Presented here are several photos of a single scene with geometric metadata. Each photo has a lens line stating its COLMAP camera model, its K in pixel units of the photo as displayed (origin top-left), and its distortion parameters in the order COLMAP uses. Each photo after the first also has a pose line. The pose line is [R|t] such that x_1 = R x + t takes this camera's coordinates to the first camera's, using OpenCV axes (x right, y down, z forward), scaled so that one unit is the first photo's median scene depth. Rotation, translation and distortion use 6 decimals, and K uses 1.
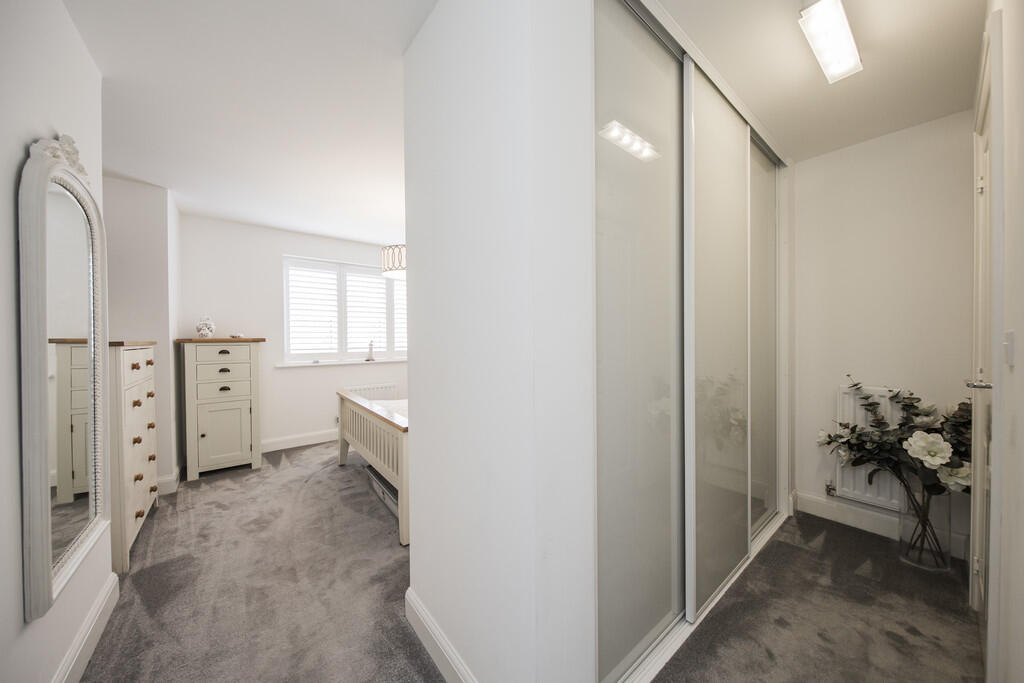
lens RADIAL K [[344.7, 0, 509.7], [0, 344.7, 341.9], [0, 0, 1]] dist [0.001021, -0.000011]
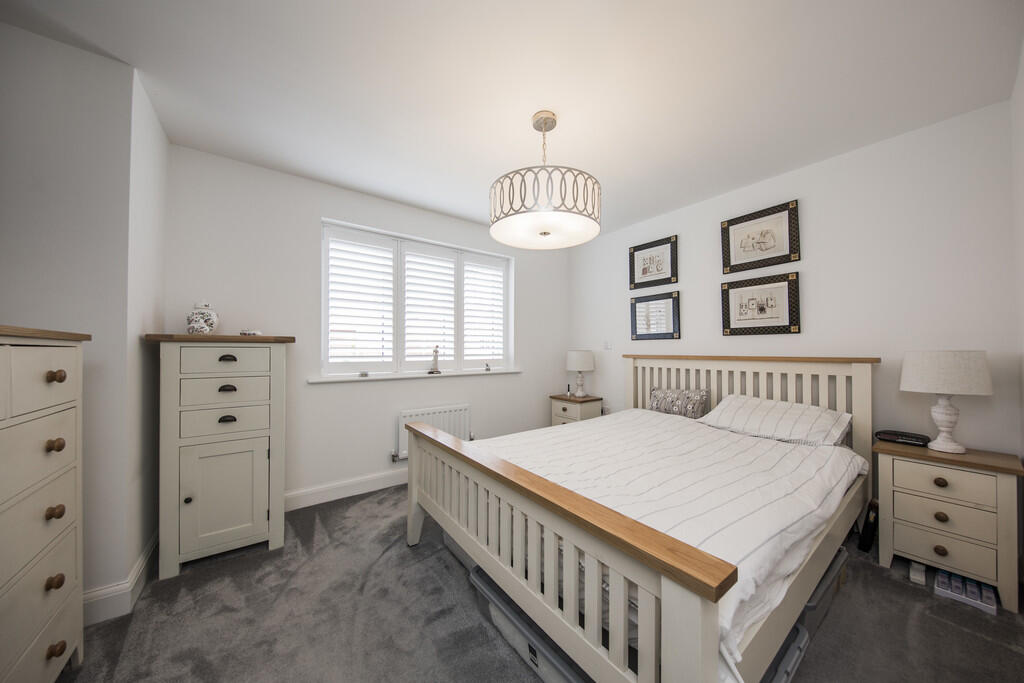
lens RADIAL K [[332.5, 0, 515.2], [0, 332.5, 346.2], [0, 0, 1]] dist [-0.006516, 0.000062]
pose [[0.999737, 0.011477, -0.019861, -0.315886], [-0.011894, 0.999708, -0.021038, 0.014931], [0.019613, 0.021269, 0.999581, 0.432456]]
